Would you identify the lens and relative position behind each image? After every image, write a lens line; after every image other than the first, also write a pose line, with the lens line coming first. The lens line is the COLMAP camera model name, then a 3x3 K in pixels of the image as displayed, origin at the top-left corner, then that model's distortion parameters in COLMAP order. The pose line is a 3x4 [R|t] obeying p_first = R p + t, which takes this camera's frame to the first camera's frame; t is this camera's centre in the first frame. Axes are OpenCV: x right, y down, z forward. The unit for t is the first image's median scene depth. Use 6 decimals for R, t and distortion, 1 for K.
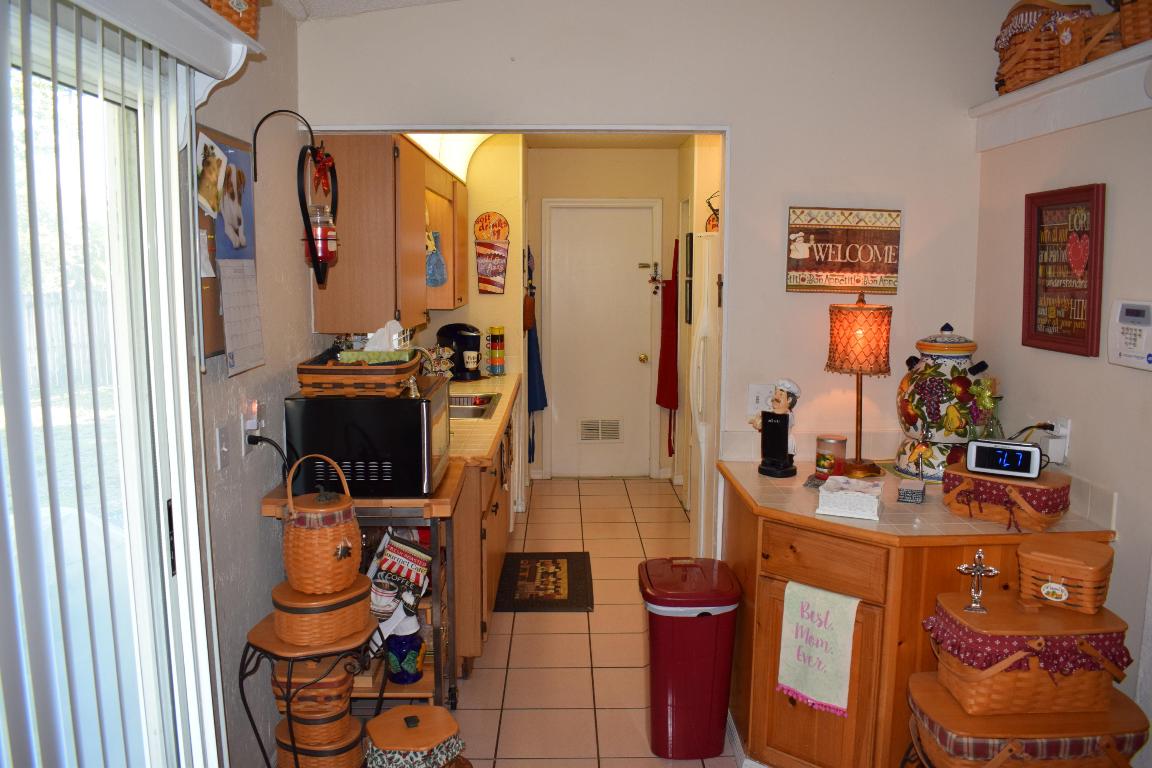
lens RADIAL K [[901.3, 0, 576.5], [0, 901.3, 382.6], [0, 0, 1]] dist [-0.093799, 0.015724]
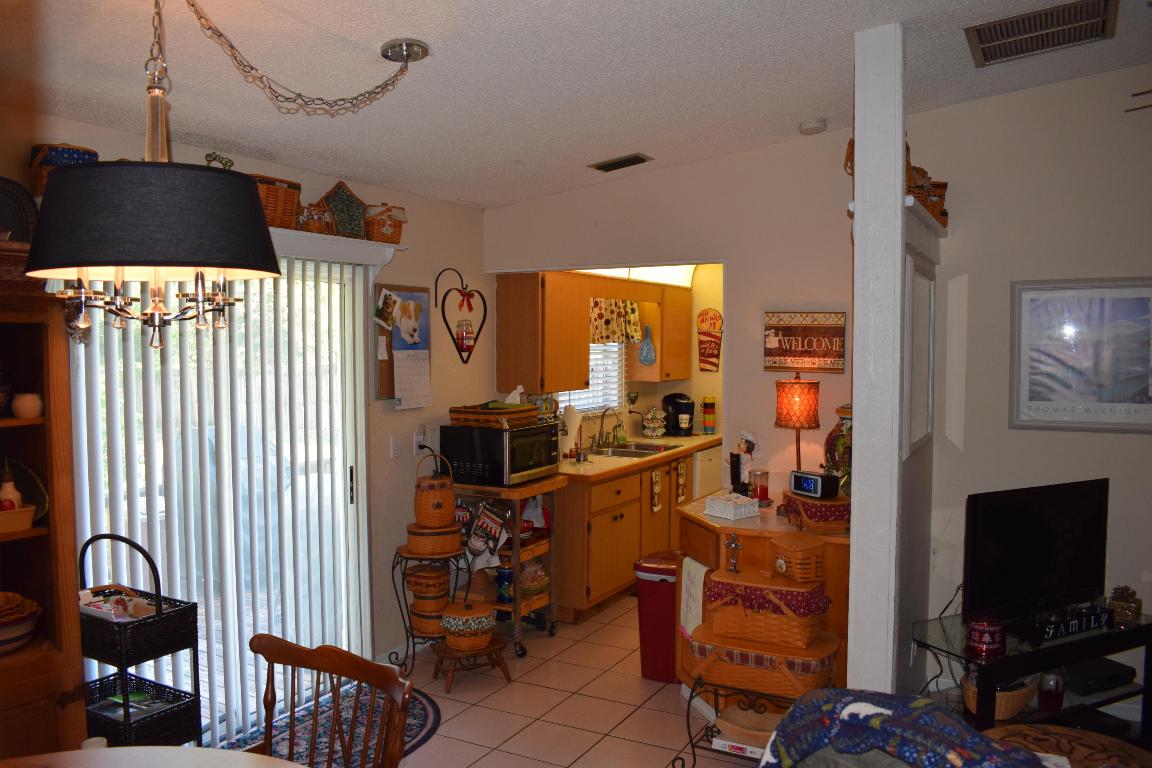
lens RADIAL K [[901.3, 0, 577.8], [0, 901.3, 385.8], [0, 0, 1]] dist [-0.093799, 0.015724]
pose [[0.868924, 0.019316, -0.494568, 0.691613], [-0.059776, 0.996019, -0.066121, 0.034522], [0.491322, 0.087018, 0.866620, -0.385783]]
